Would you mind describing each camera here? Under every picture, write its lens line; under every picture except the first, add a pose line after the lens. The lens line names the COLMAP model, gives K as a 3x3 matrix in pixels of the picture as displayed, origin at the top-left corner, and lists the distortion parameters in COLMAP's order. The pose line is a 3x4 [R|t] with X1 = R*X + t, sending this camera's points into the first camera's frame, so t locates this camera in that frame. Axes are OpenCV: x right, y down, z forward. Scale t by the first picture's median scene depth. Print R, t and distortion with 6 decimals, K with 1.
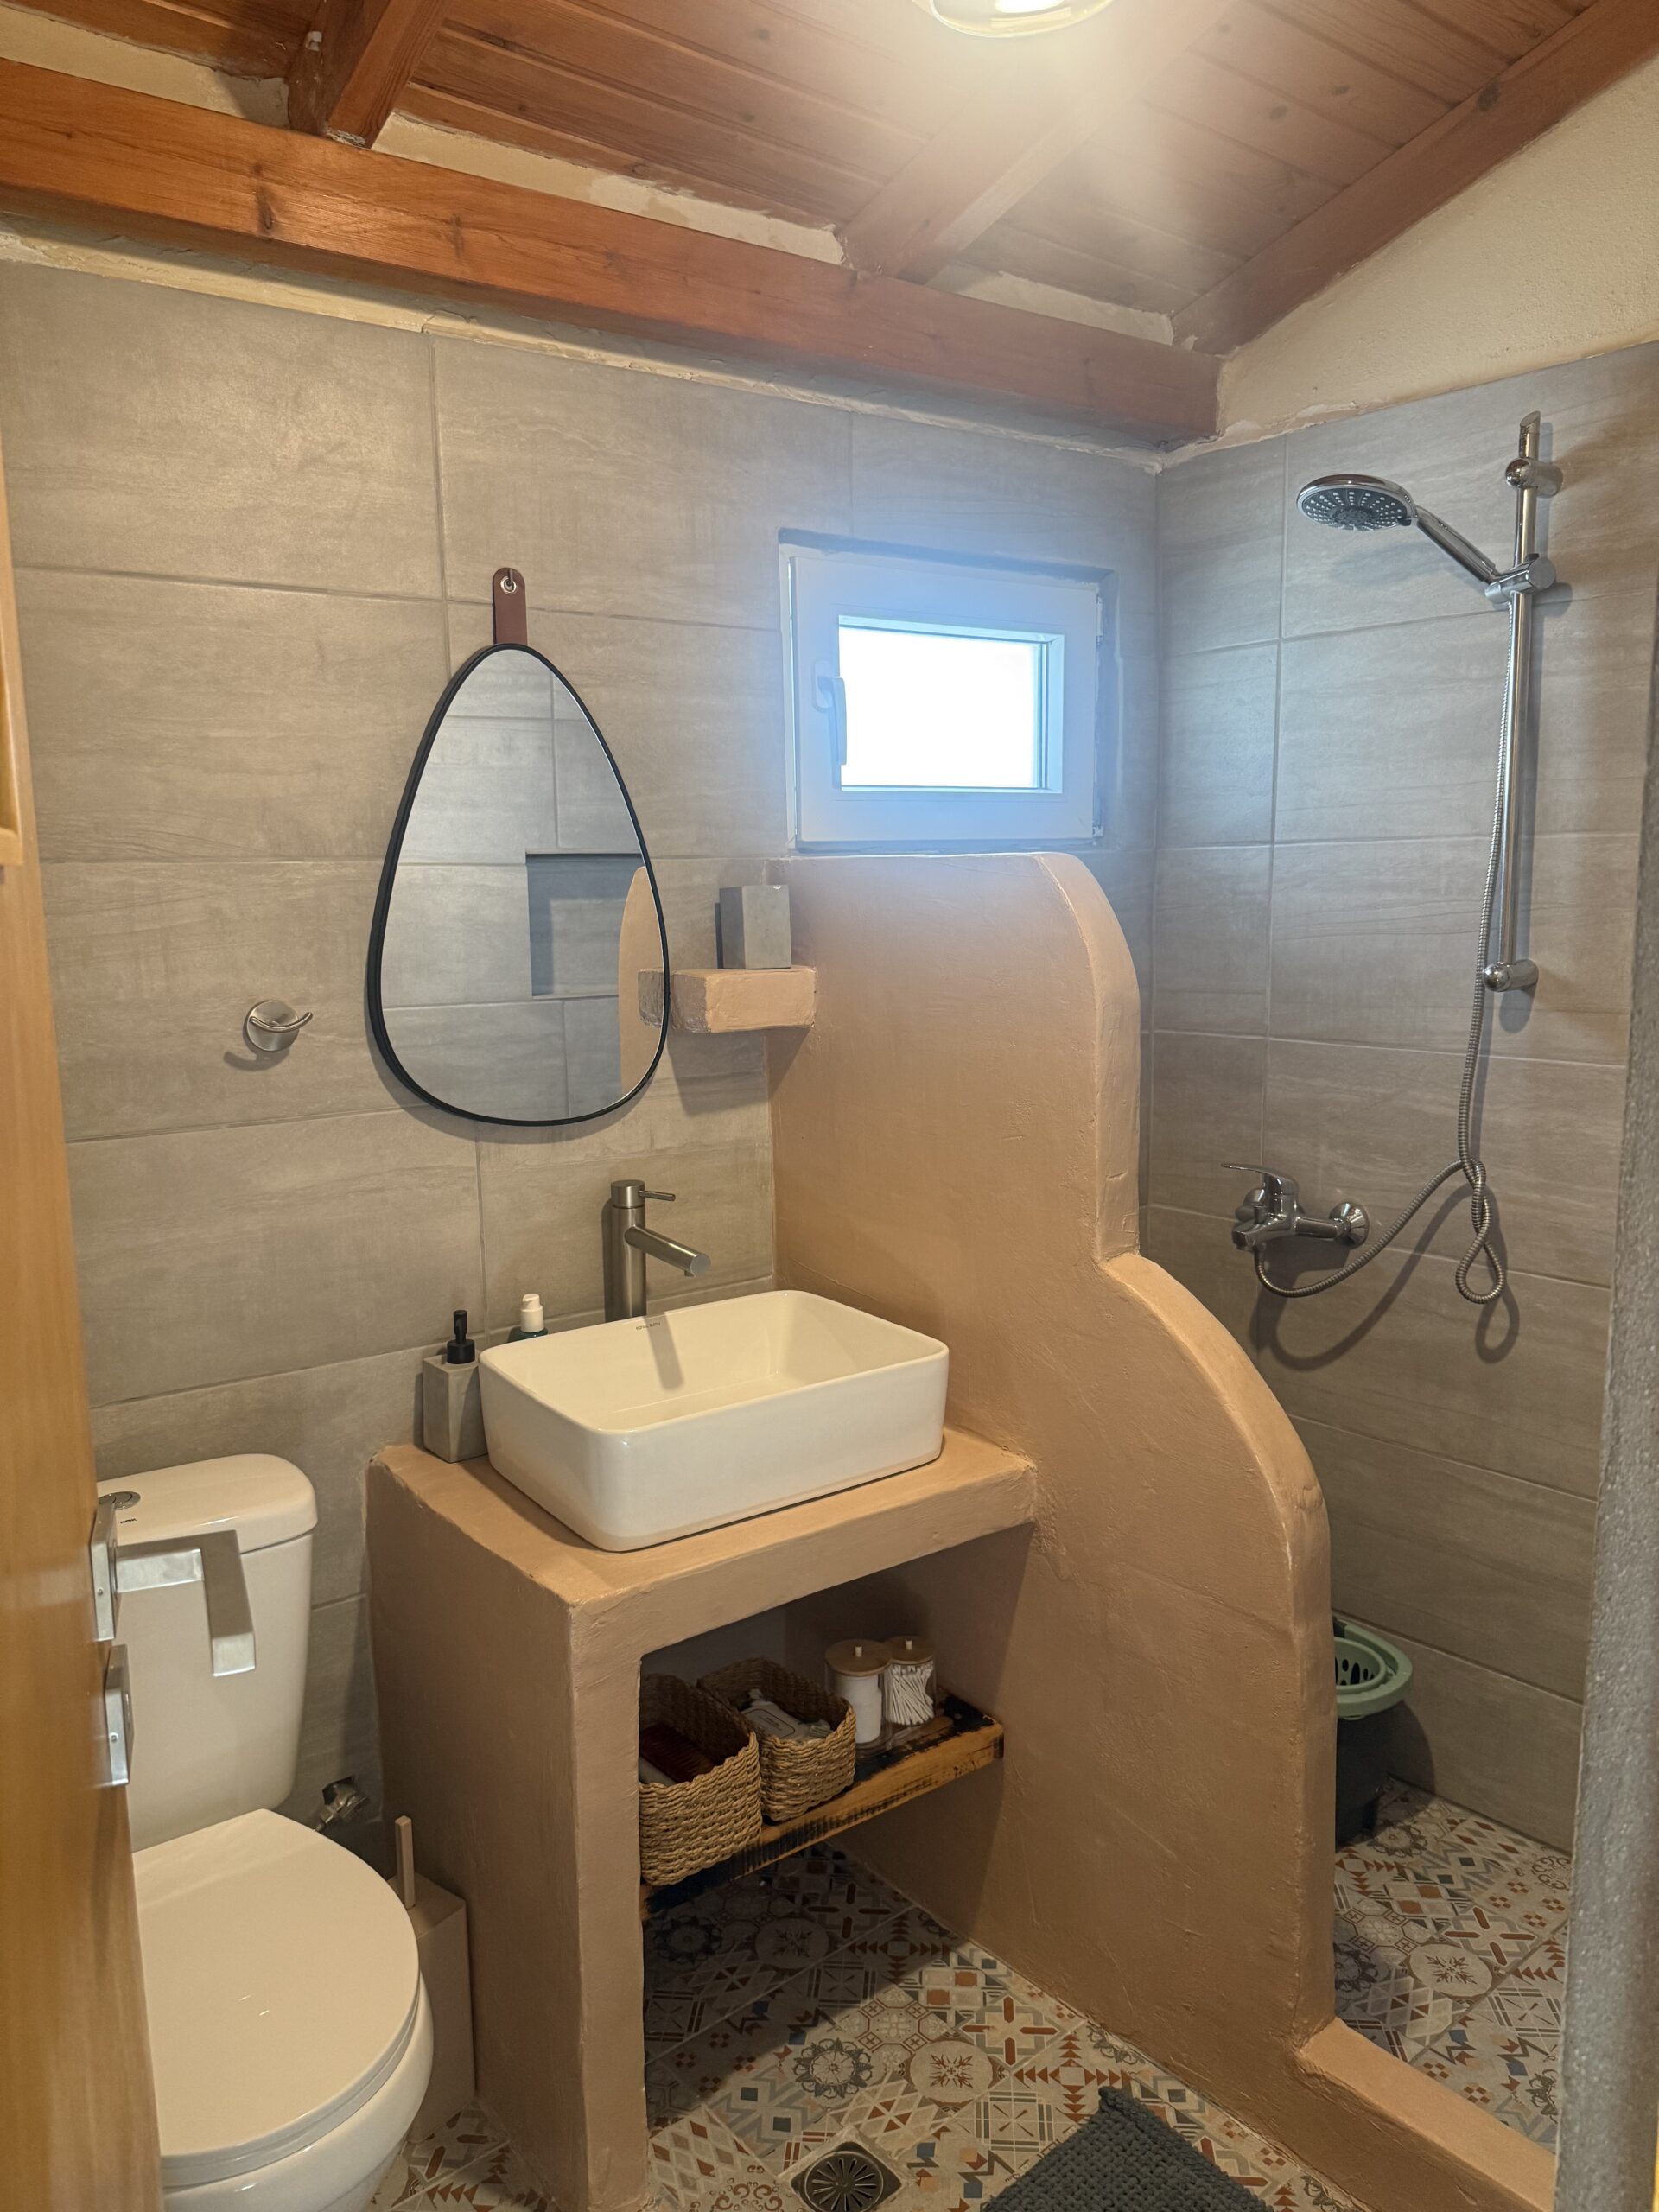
lens RADIAL K [[1557.1, 0, 835.7], [0, 1557.1, 1105.8], [0, 0, 1]] dist [0.090391, -0.130521]
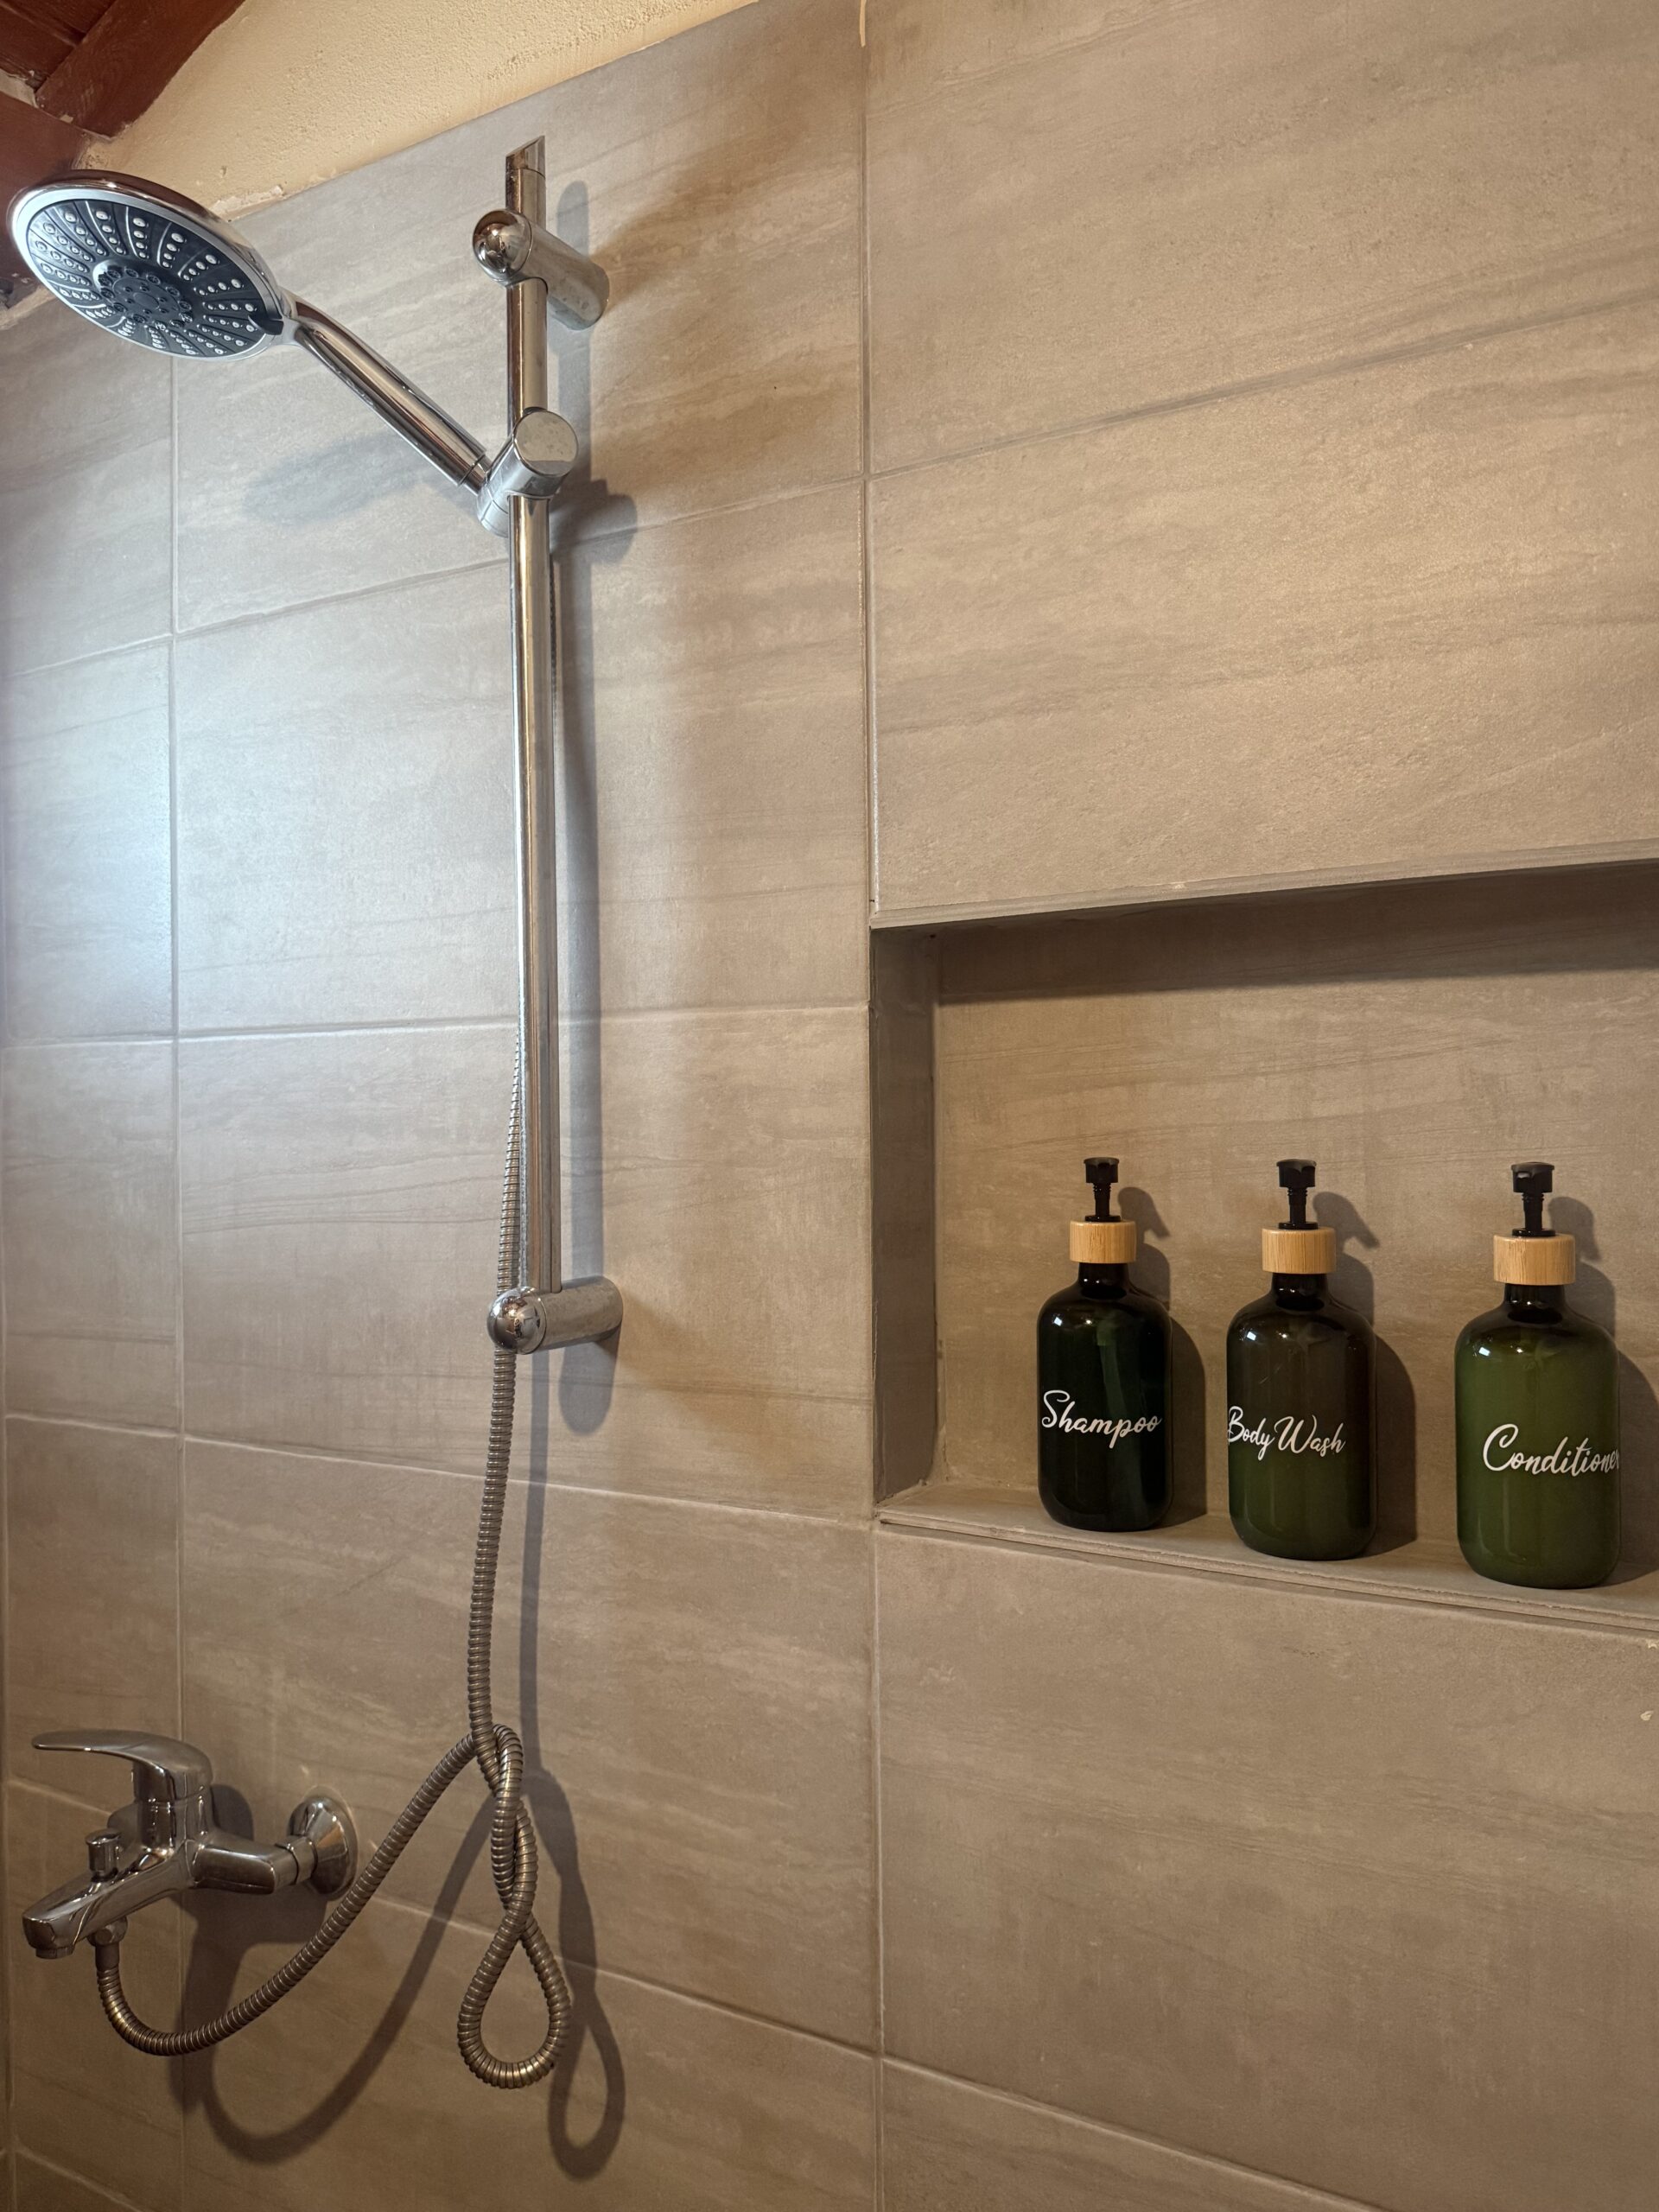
lens RADIAL K [[1638.2, 0, 827.5], [0, 1638.2, 1119.8], [0, 0, 1]] dist [0.115001, -0.194818]
pose [[0.946556, 0.010533, 0.322368, 0.367499], [0.040404, 0.987722, -0.150907, -0.066836], [-0.320000, 0.155867, 0.934508, 0.550670]]
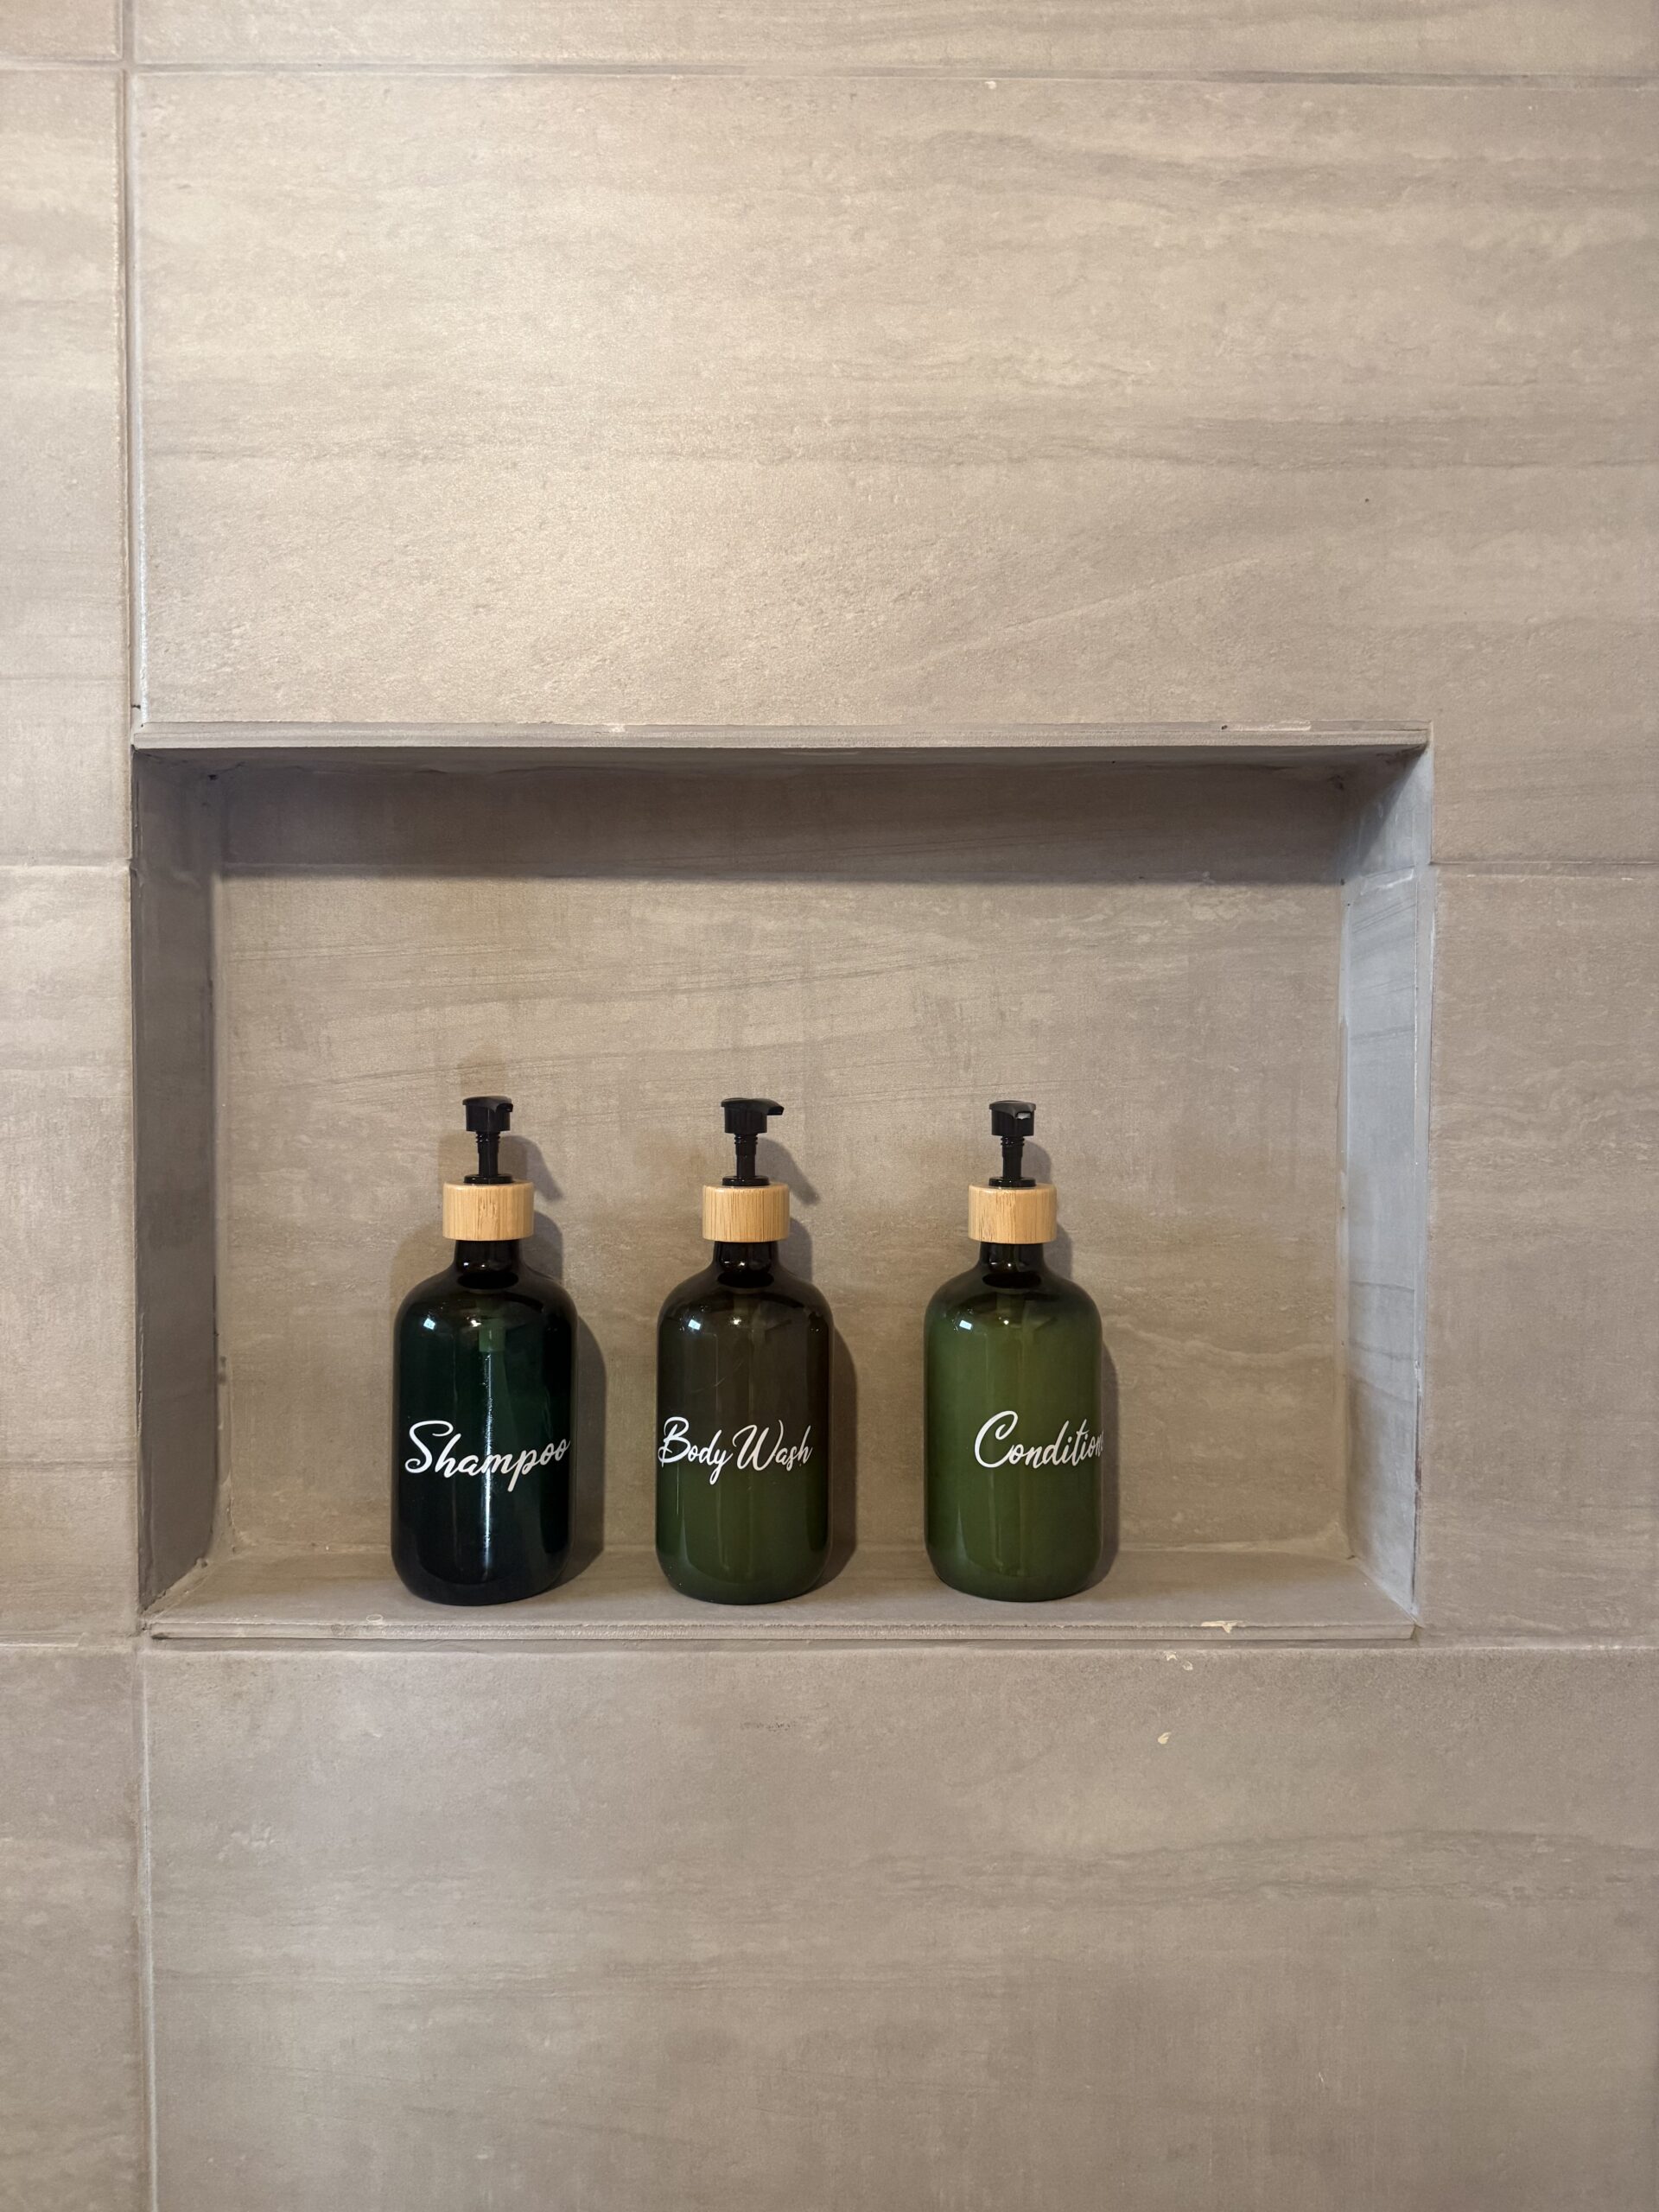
lens RADIAL K [[1501.2, 0, 829.5], [0, 1501.2, 1106.0], [0, 0, 1]] dist [0.051715, -0.087047]
pose [[0.642902, -0.002739, 0.765943, 0.395842], [0.103001, 0.991220, -0.082911, -0.087565], [-0.758991, 0.132196, 0.637540, 0.704718]]
